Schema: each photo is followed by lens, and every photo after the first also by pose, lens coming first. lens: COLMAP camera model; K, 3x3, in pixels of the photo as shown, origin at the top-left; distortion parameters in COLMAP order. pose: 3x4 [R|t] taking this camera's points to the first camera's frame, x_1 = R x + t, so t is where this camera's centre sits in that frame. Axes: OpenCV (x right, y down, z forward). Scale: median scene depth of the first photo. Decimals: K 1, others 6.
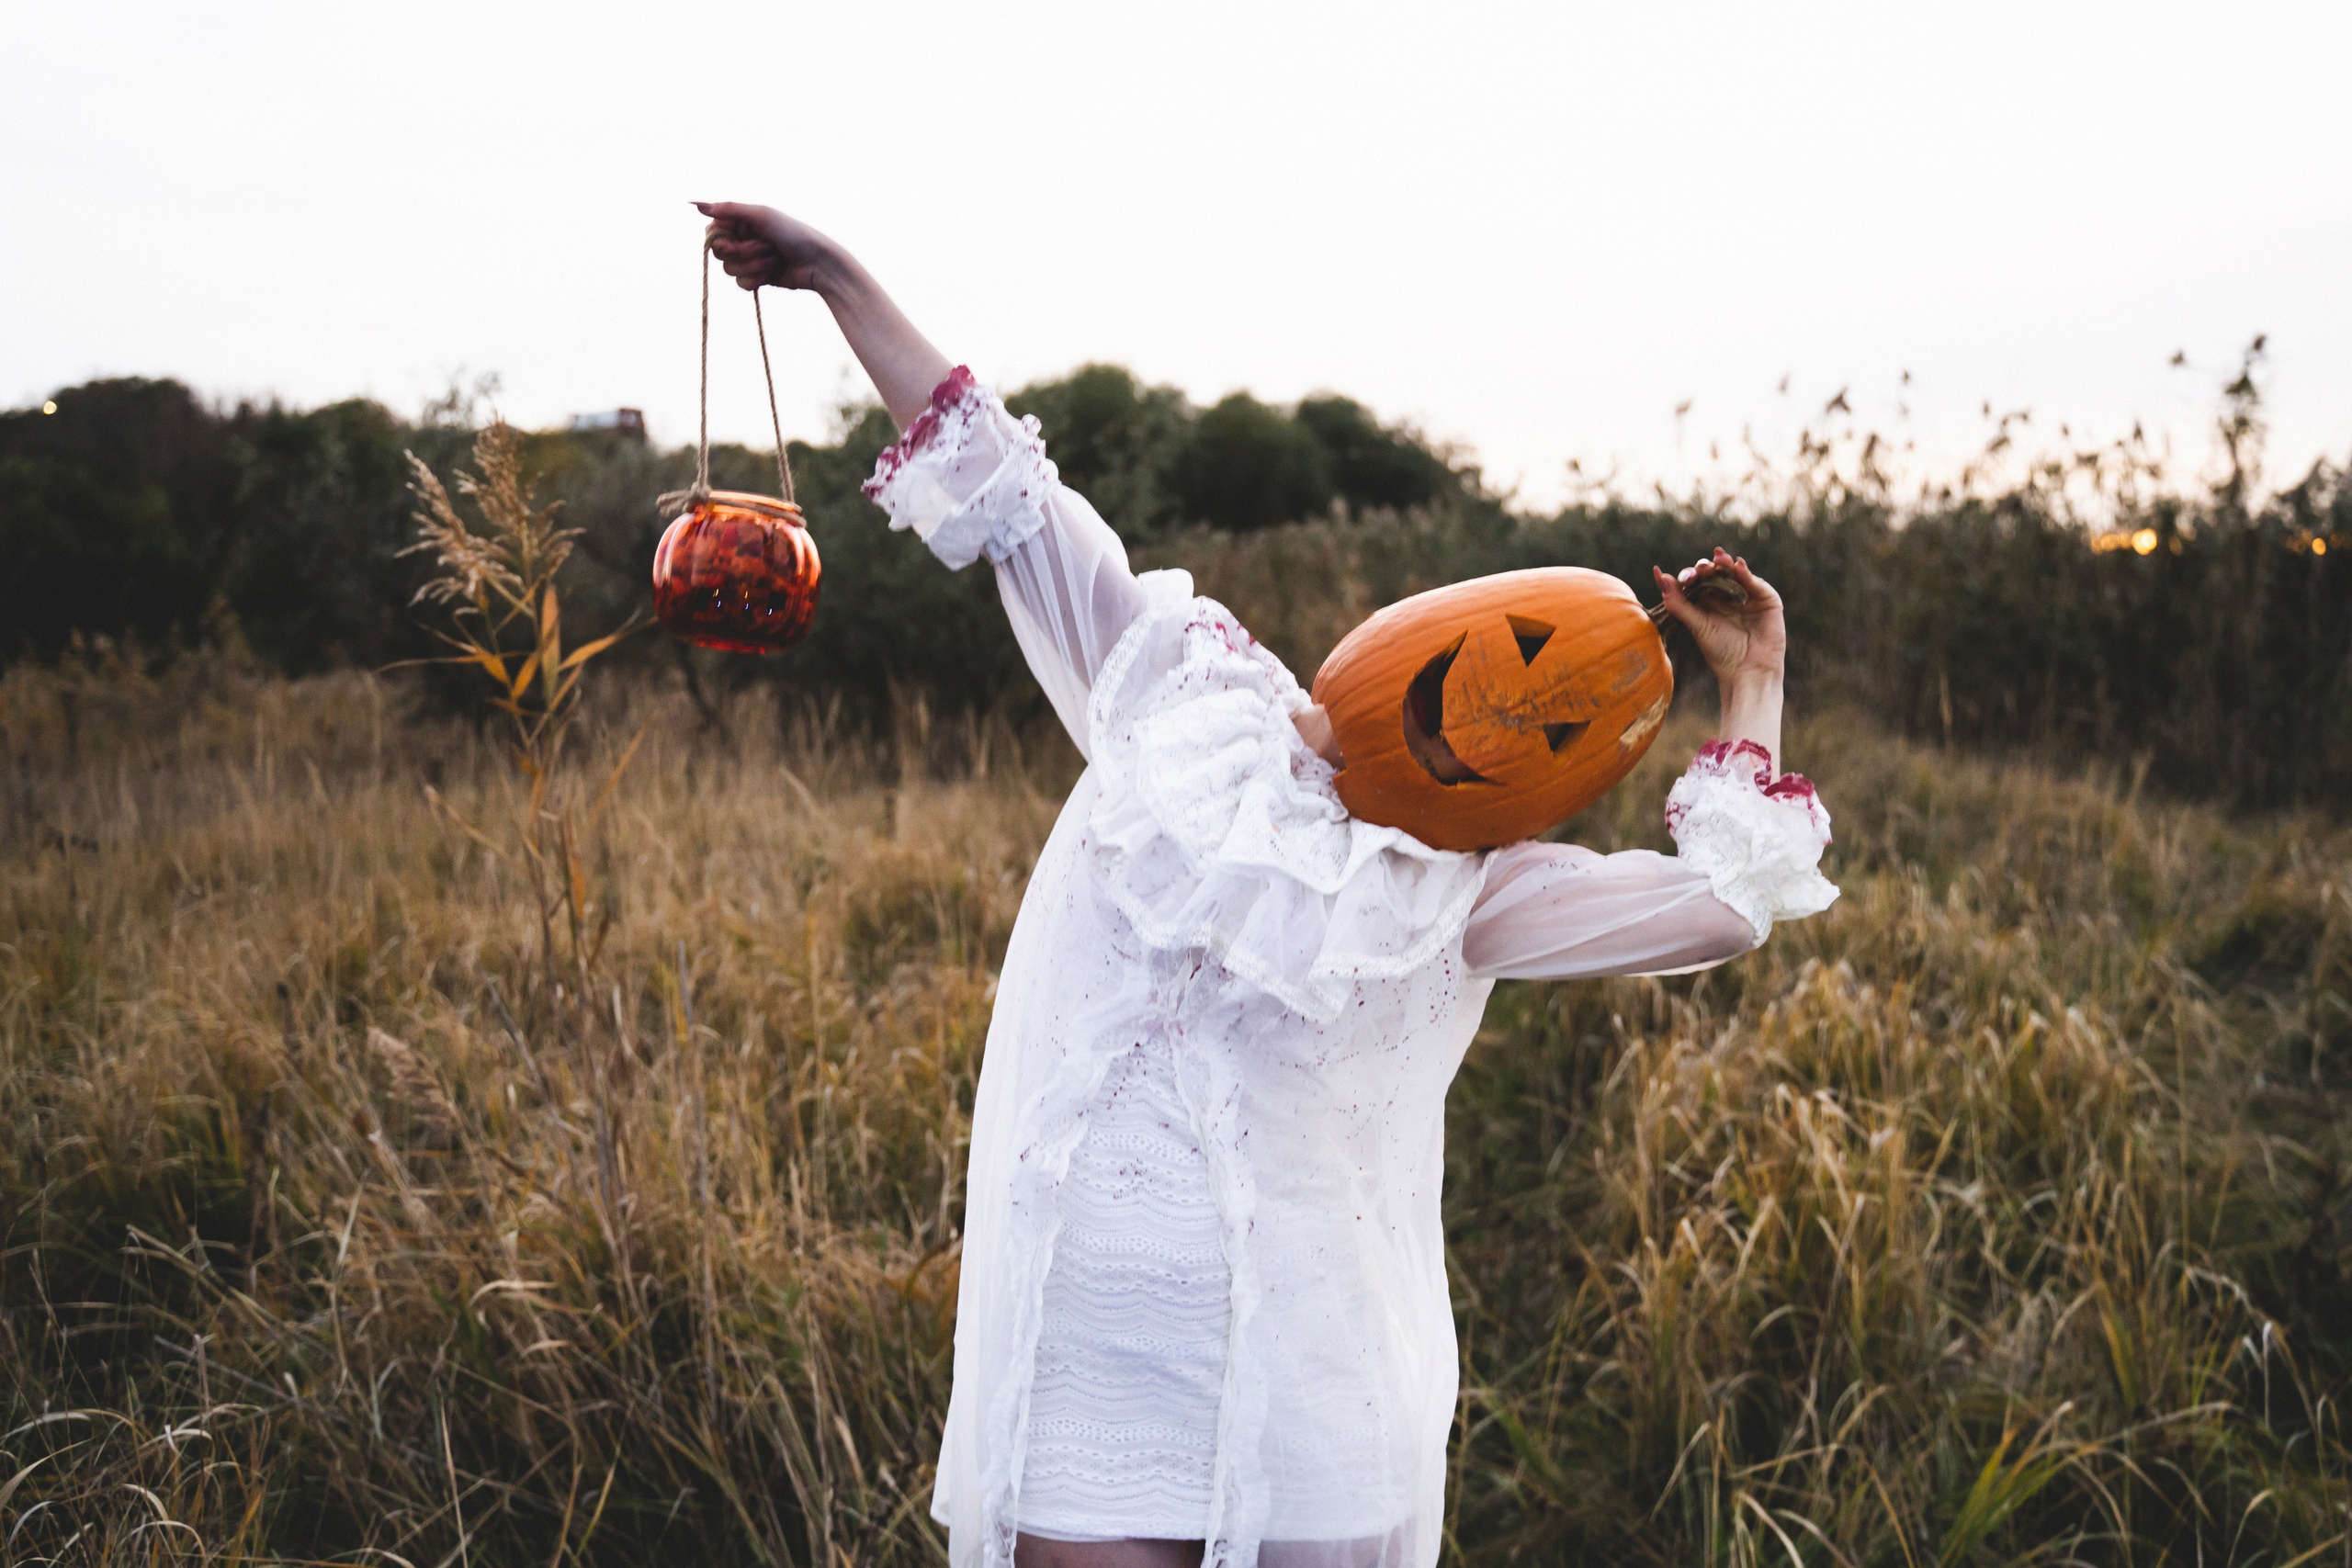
lens RADIAL K [[2183.2, 0, 1176.0], [0, 2183.2, 784.0], [0, 0, 1]] dist [-0.050266, 0.121727]
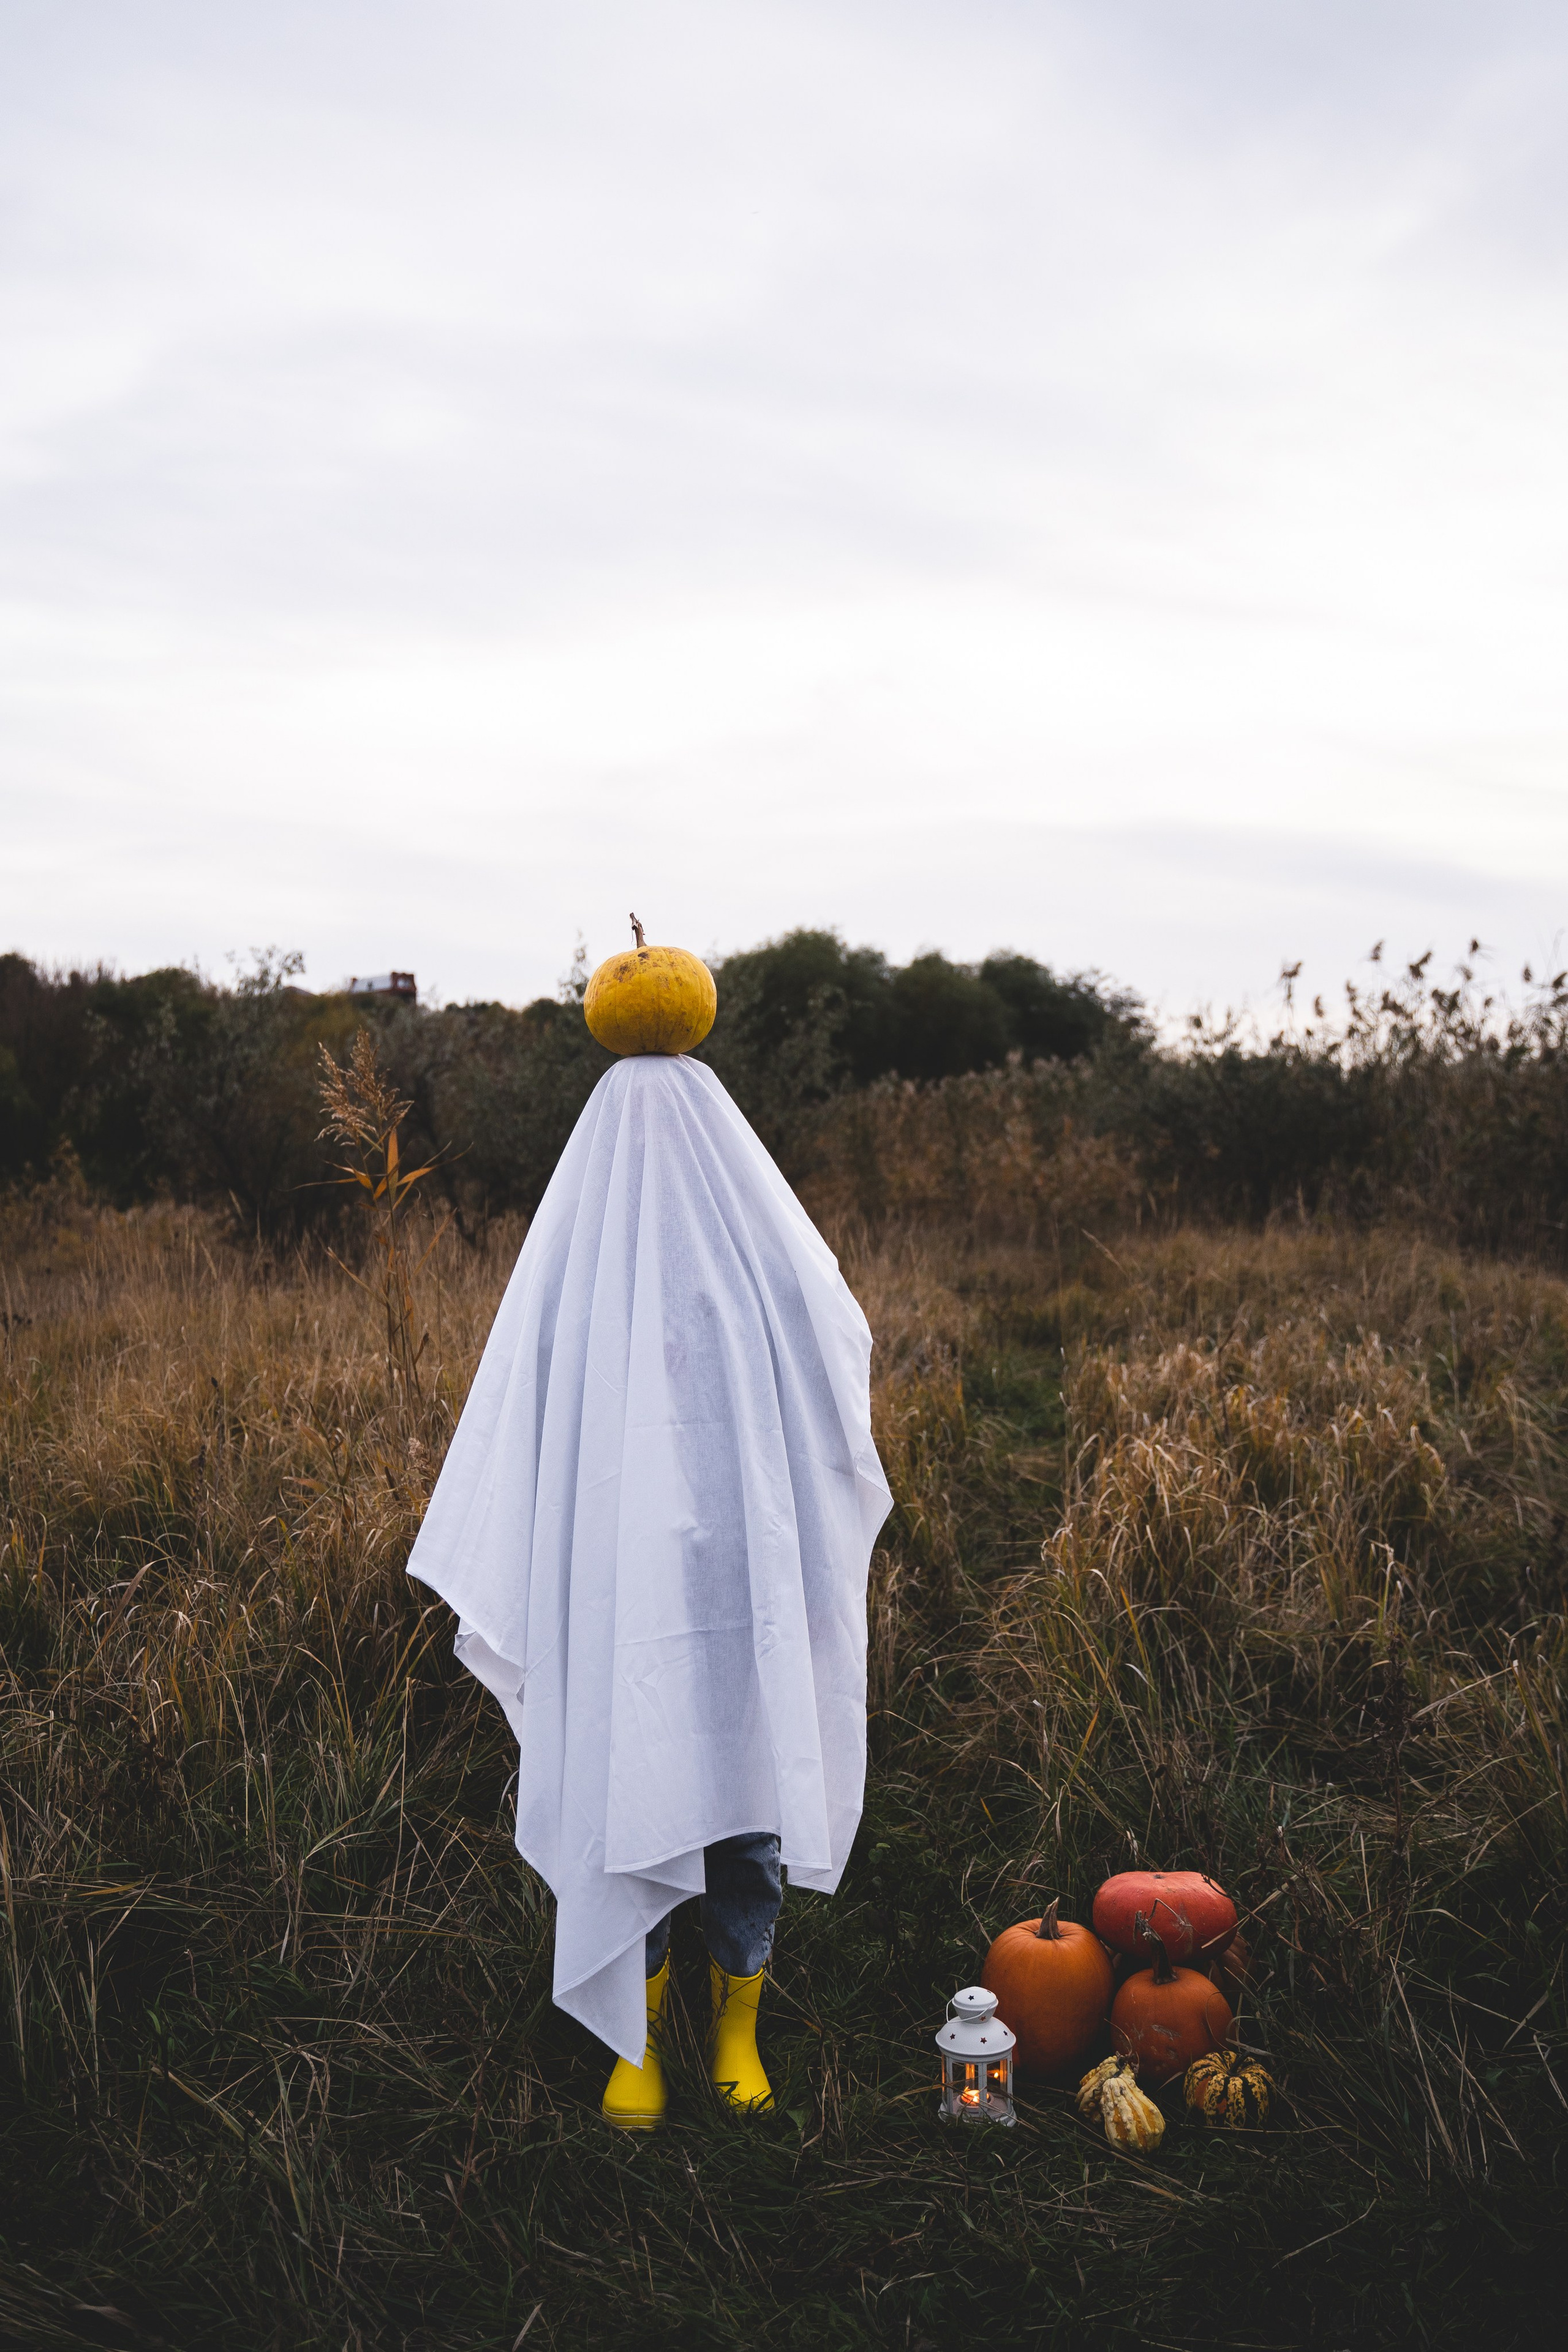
lens RADIAL K [[2183.4, 0, 784.0], [0, 2183.4, 1176.0], [0, 0, 1]] dist [-0.050266, 0.121727]
pose [[0.997852, -0.004677, -0.065345, 0.035919], [0.000342, 0.997807, -0.066191, 0.014424], [0.065511, 0.066027, 0.995665, -0.179976]]
